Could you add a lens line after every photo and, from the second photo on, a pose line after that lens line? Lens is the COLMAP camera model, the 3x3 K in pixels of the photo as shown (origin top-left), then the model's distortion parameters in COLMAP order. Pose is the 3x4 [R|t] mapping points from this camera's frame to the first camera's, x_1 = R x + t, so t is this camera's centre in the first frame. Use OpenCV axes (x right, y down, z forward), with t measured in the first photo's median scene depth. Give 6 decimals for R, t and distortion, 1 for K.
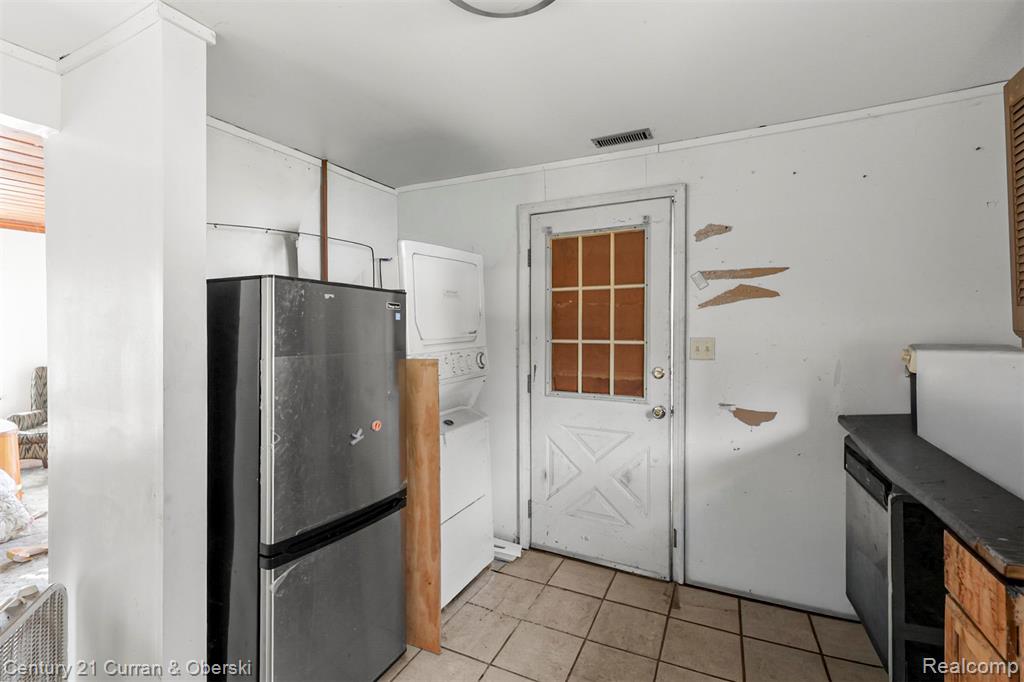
lens RADIAL K [[447.1, 0, 510.2], [0, 447.1, 339.5], [0, 0, 1]] dist [0.006249, 0.000282]
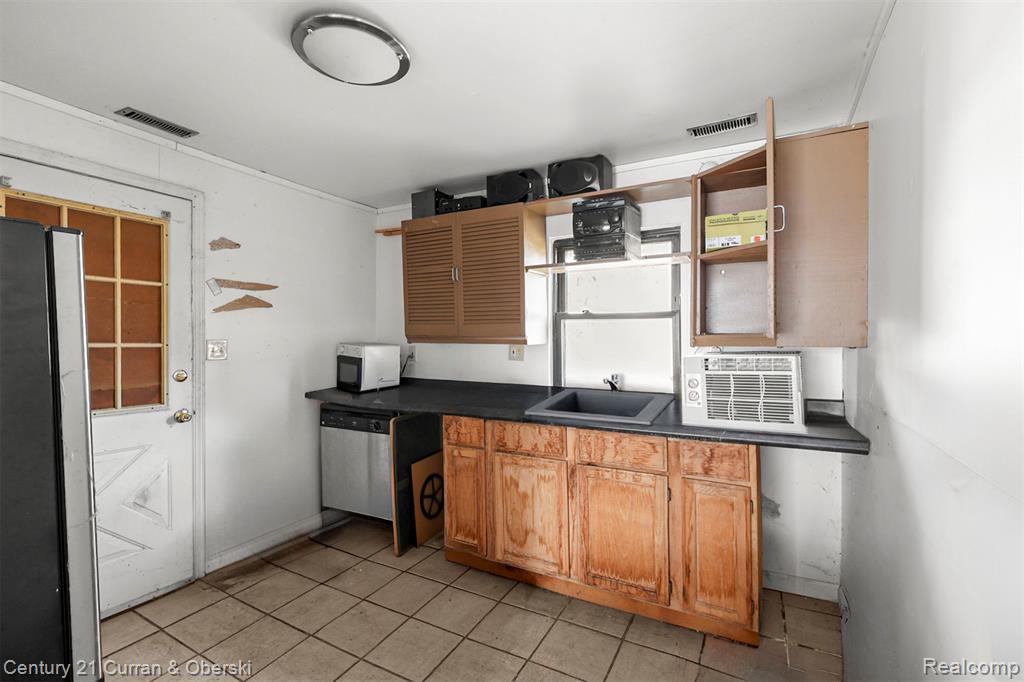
lens RADIAL K [[447.1, 0, 514.6], [0, 447.1, 337.6], [0, 0, 1]] dist [0.006249, 0.000282]
pose [[0.043361, 0.000518, 0.999059, -0.621107], [0.008153, 0.999966, -0.000872, -0.002447], [-0.999026, 0.008183, 0.043356, 0.227546]]
